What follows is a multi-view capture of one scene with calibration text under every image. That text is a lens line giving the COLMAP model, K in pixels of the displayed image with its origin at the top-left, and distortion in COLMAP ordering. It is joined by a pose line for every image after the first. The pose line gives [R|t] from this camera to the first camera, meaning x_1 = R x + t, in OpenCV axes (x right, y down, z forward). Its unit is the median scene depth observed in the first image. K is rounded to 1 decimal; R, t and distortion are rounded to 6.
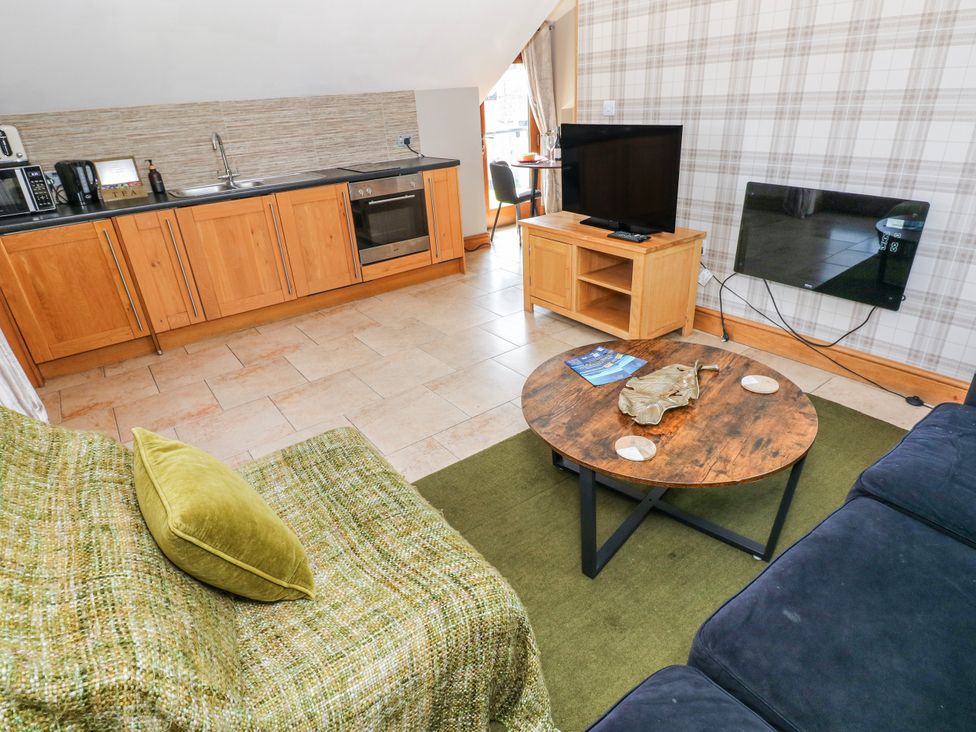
lens RADIAL K [[550.9, 0, 486.1], [0, 550.9, 358.6], [0, 0, 1]] dist [-0.002358, -0.013131]
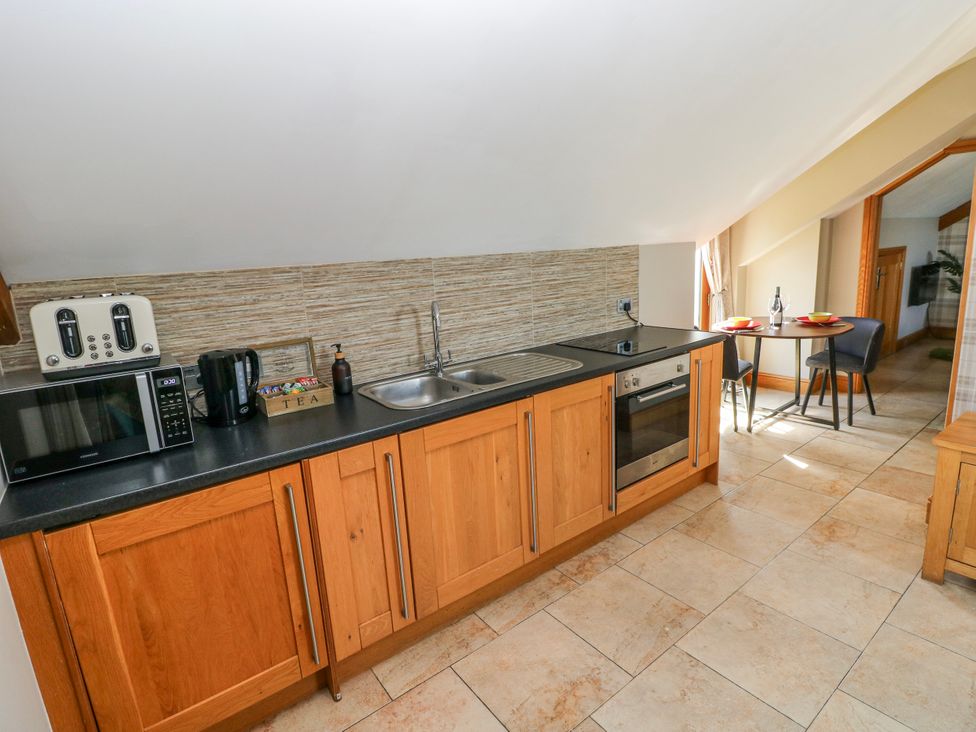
lens RADIAL K [[509.2, 0, 483.7], [0, 509.2, 357.0], [0, 0, 1]] dist [0.003147, -0.016389]
pose [[0.999996, -0.002703, -0.001279, -0.423487], [0.002309, 0.969749, -0.244093, -0.195265], [0.001900, 0.244089, 0.969751, 0.417467]]
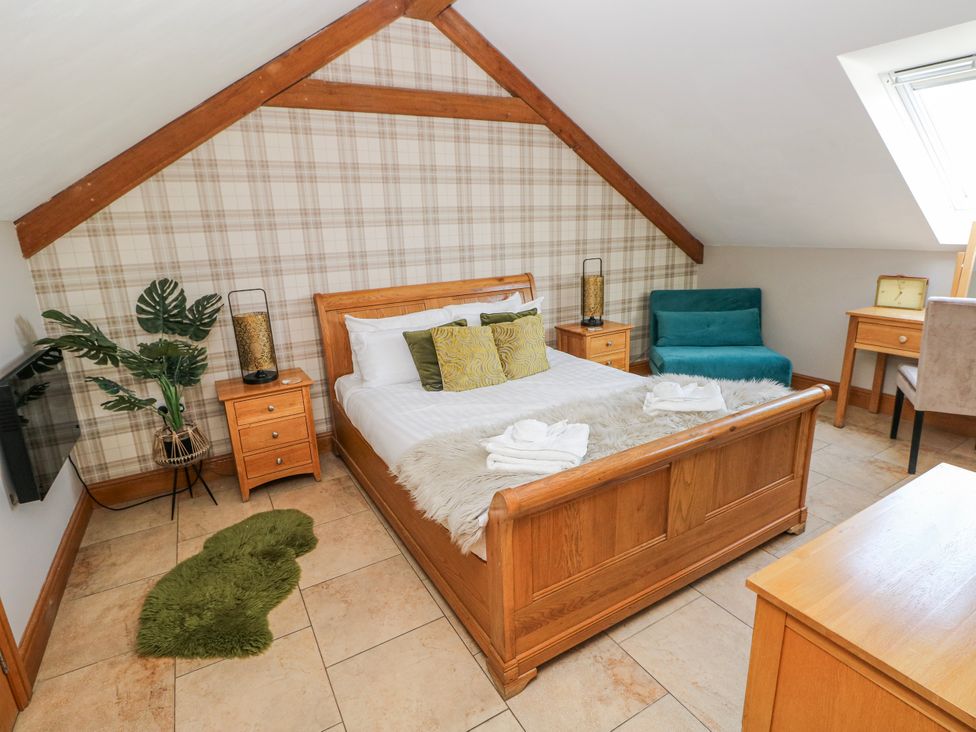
lens RADIAL K [[509.2, 0, 483.7], [0, 509.2, 357.0], [0, 0, 1]] dist [0.003147, -0.016389]
pose [[0.129663, -0.201283, 0.970913, 0.564843], [0.464221, 0.877562, 0.119934, -0.729248], [-0.876177, 0.435167, 0.207227, 1.403049]]
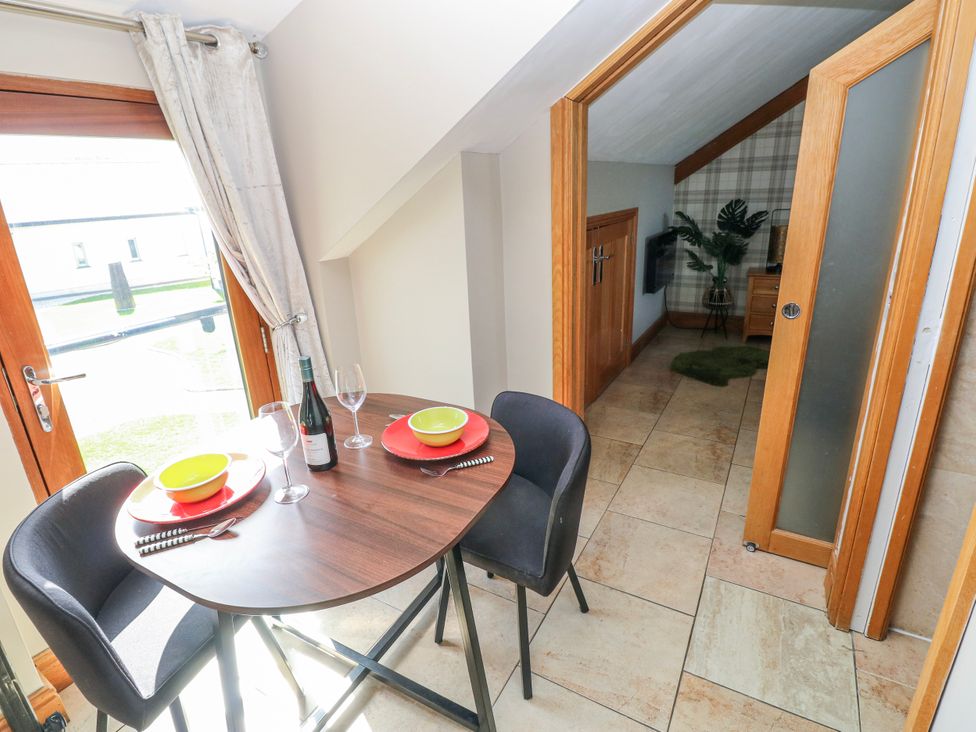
lens RADIAL K [[509.2, 0, 483.7], [0, 509.2, 357.0], [0, 0, 1]] dist [0.003147, -0.016389]
pose [[0.922573, -0.110085, 0.369784, 0.171307], [0.164779, 0.979047, -0.119643, -0.533900], [-0.348865, 0.171312, 0.921382, 1.054014]]
